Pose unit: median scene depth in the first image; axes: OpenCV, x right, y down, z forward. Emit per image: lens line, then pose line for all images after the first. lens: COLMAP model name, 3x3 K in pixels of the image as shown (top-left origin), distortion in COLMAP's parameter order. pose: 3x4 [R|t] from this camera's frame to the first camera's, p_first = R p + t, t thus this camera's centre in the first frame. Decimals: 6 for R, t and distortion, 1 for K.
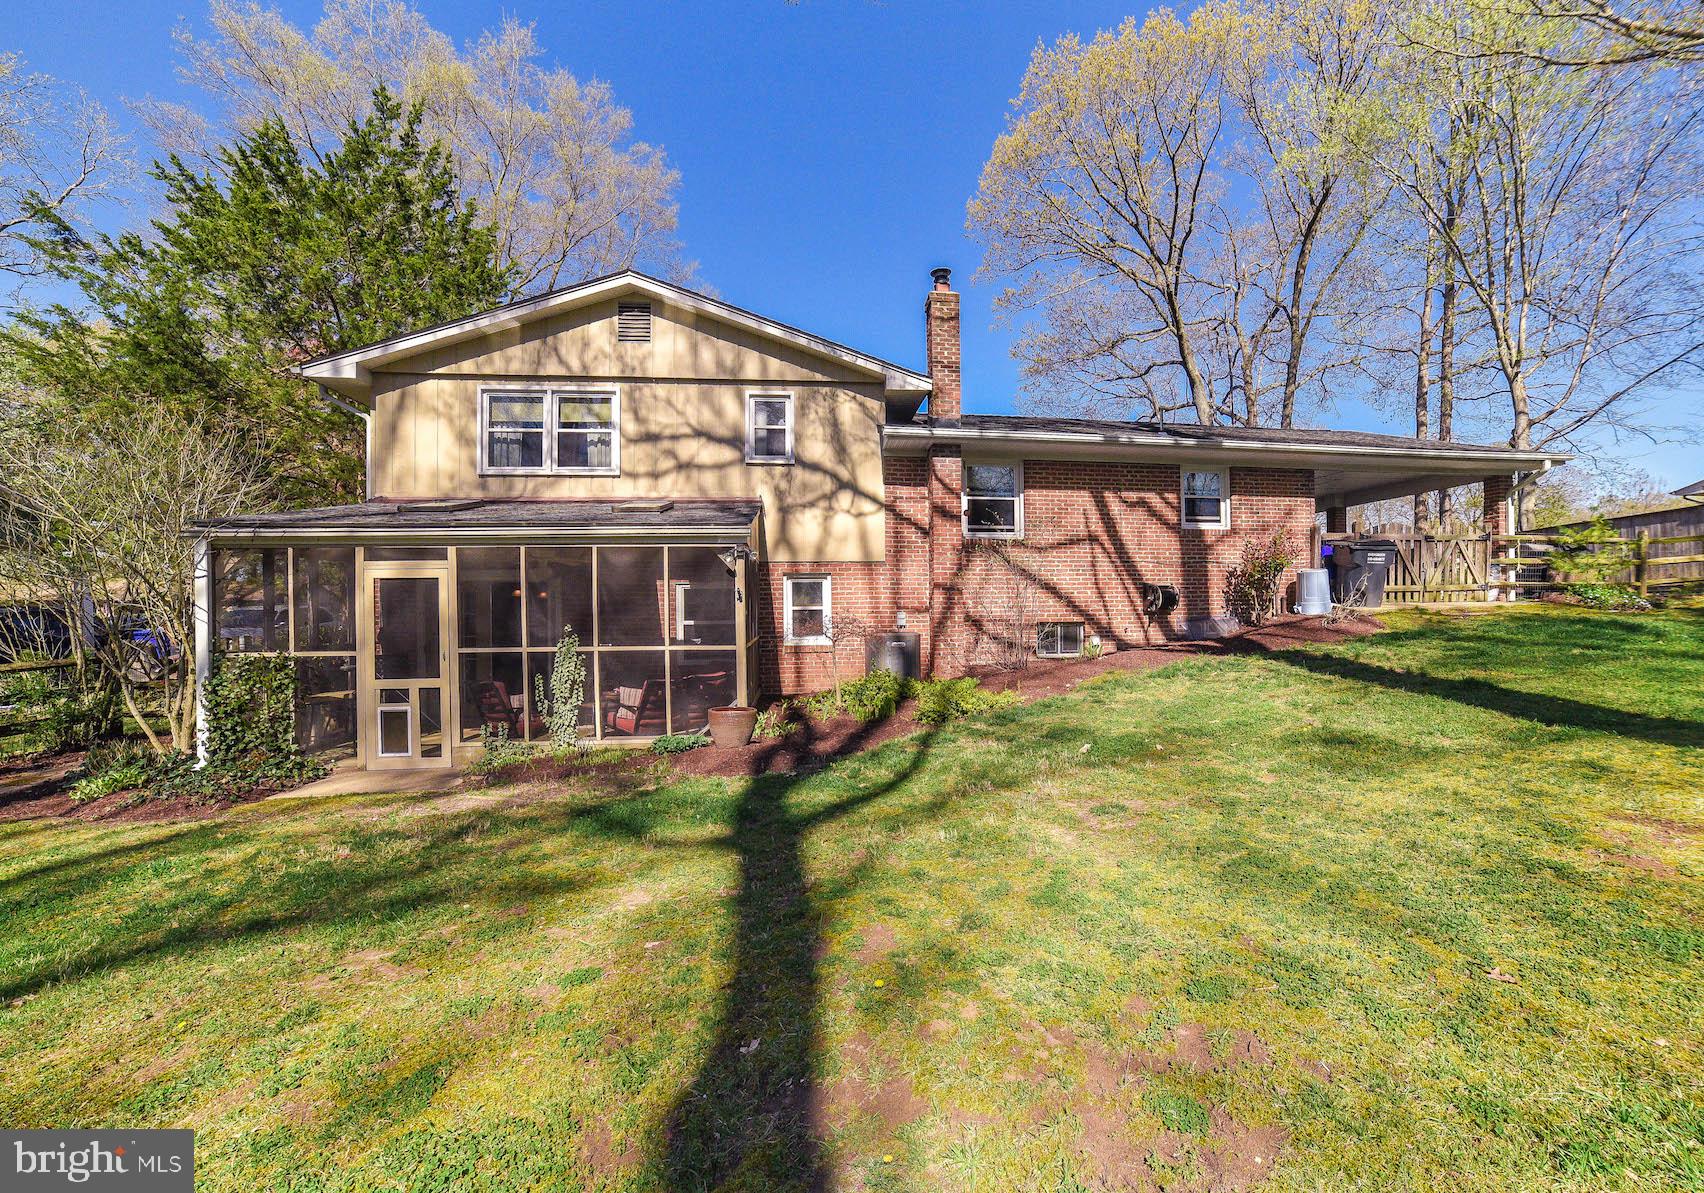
lens RADIAL K [[721.9, 0, 850.0], [0, 721.9, 620.5], [0, 0, 1]] dist [-0.043846, 0.000281]
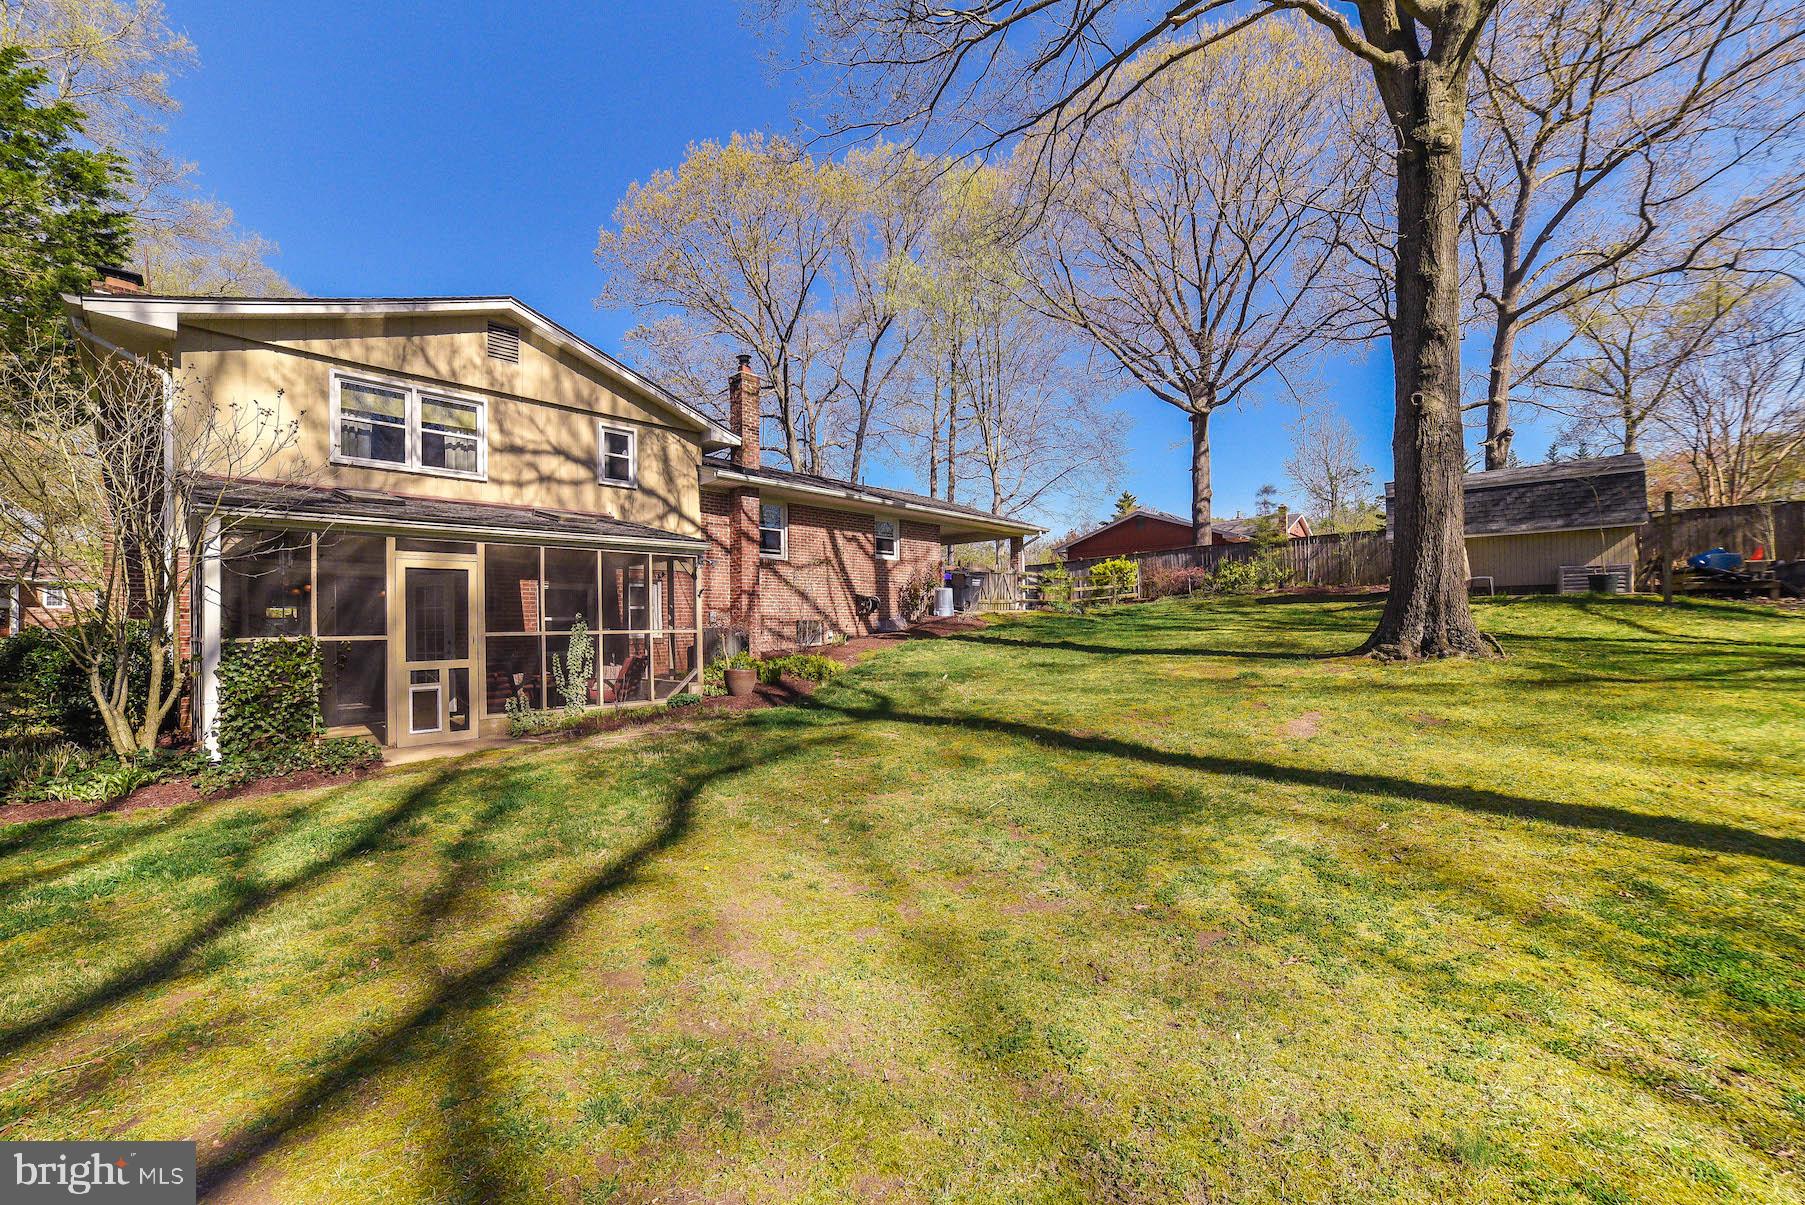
lens RADIAL K [[713.4, 0, 911.5], [0, 713.4, 615.1], [0, 0, 1]] dist [-0.065396, 0.036632]
pose [[0.756140, 0.006078, 0.654381, -0.501944], [0.014204, 0.999569, -0.025696, 0.032523], [-0.654255, 0.028725, 0.755728, -0.189572]]
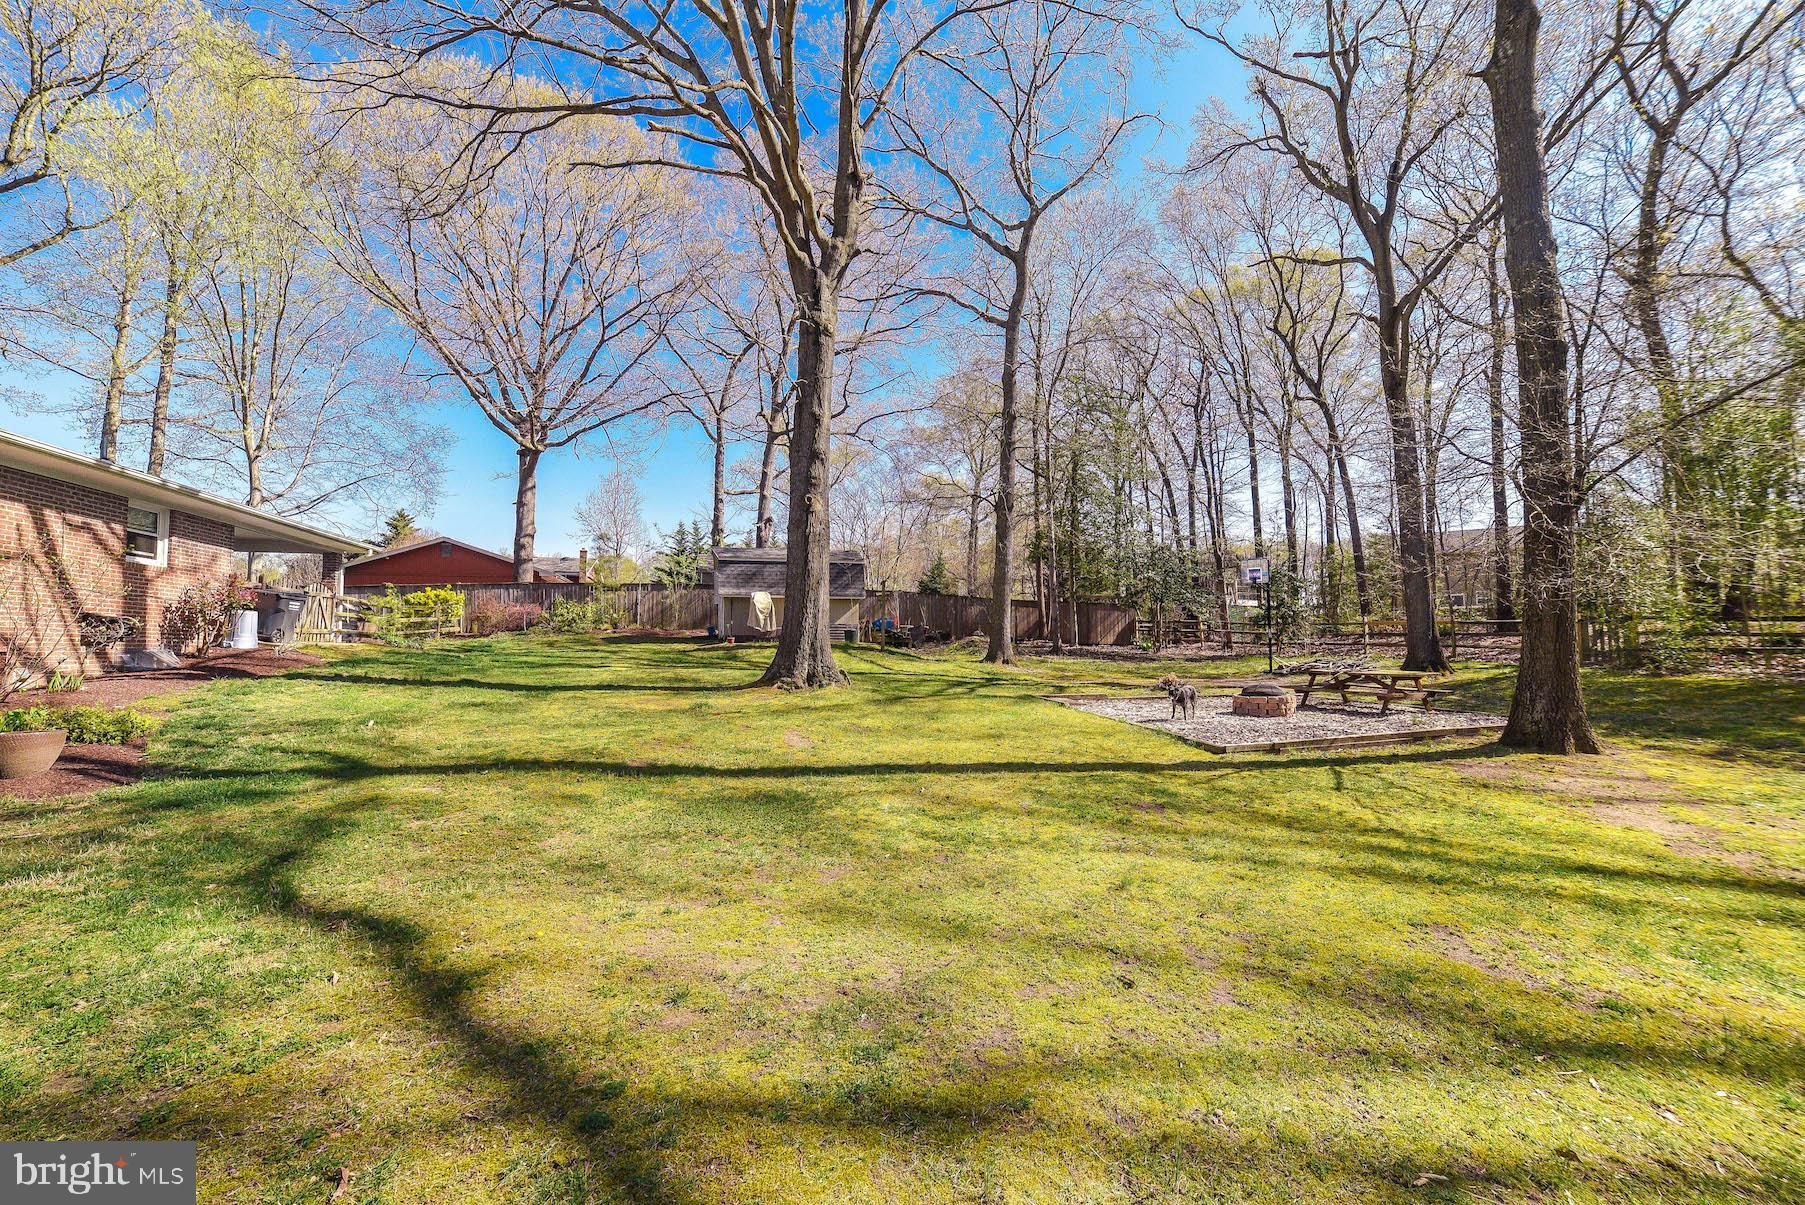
lens RADIAL K [[718.7, 0, 901.3], [0, 718.7, 615.6], [0, 0, 1]] dist [-0.081851, 0.037168]
pose [[-0.108031, 0.065452, 0.991991, -0.681302], [0.015657, 0.997819, -0.064131, 0.031258], [-0.994024, 0.008604, -0.108820, 0.017176]]
